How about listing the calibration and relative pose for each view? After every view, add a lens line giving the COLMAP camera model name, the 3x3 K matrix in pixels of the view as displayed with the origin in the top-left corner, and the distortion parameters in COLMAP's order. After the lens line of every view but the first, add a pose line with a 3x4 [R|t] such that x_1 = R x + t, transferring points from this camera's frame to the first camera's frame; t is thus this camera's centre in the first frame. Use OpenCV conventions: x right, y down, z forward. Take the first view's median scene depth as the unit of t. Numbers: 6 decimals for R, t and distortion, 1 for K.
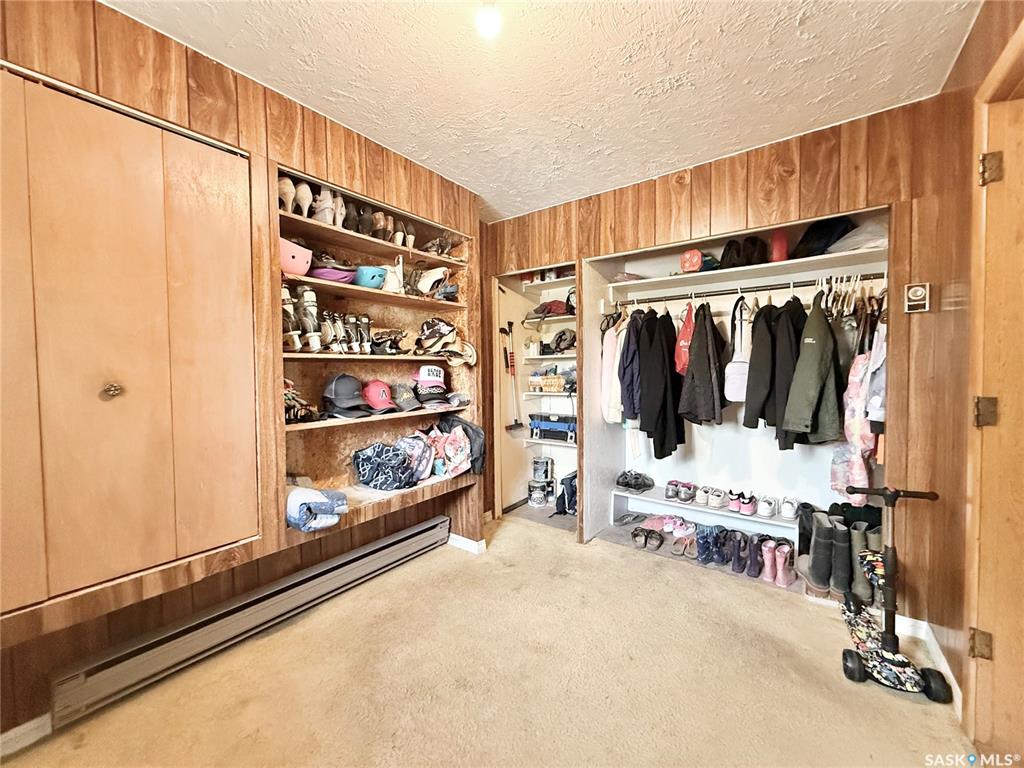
lens RADIAL K [[406.6, 0, 509.0], [0, 406.6, 382.7], [0, 0, 1]] dist [-0.000463, 0.000143]
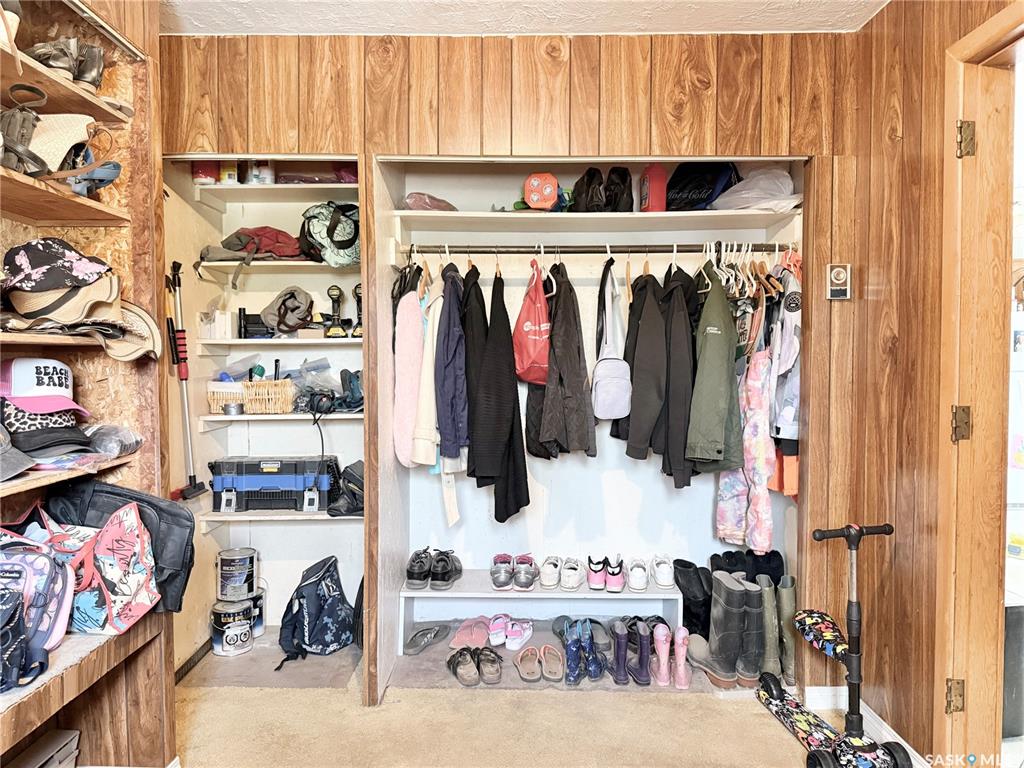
lens RADIAL K [[716.6, 0, 511.9], [0, 716.6, 389.3], [0, 0, 1]] dist [0.096538, -0.135331]
pose [[0.802269, -0.014019, 0.596798, -0.275317], [0.013104, 0.999897, 0.005873, -0.011539], [-0.596819, 0.003108, 0.802370, 0.185949]]
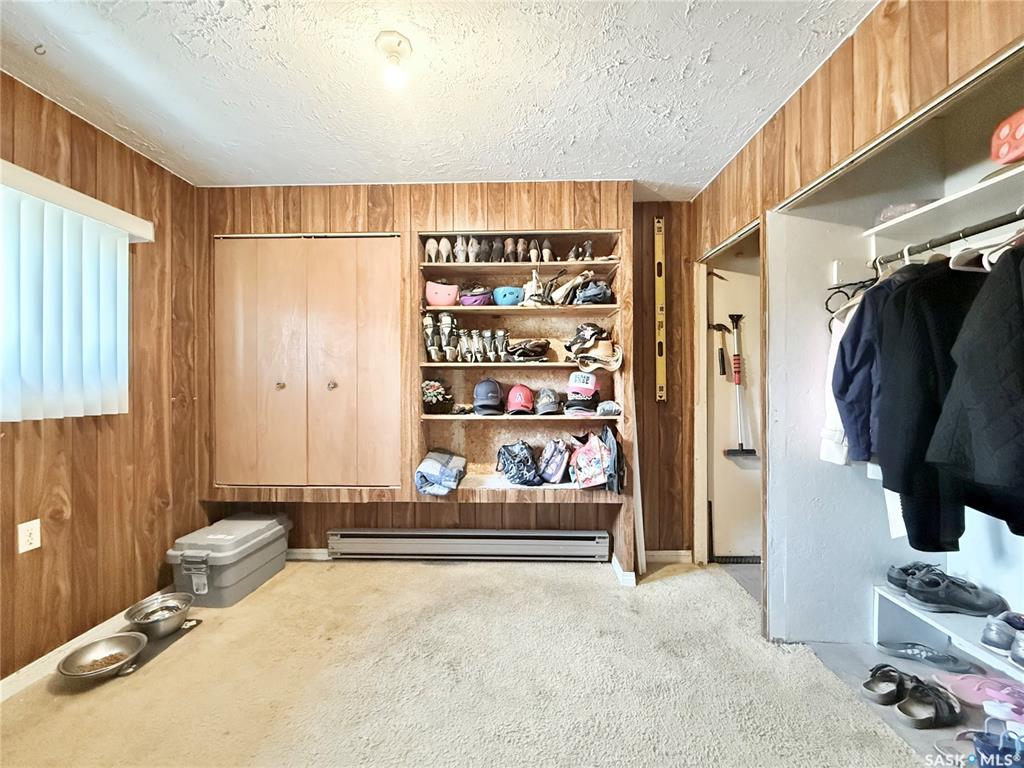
lens RADIAL K [[406.6, 0, 509.0], [0, 406.6, 382.7], [0, 0, 1]] dist [-0.000463, 0.000143]
pose [[0.577527, 0.009886, -0.816312, 0.577109], [-0.033554, 0.999369, -0.011637, 0.001428], [0.815682, 0.034111, 0.577494, 0.320702]]
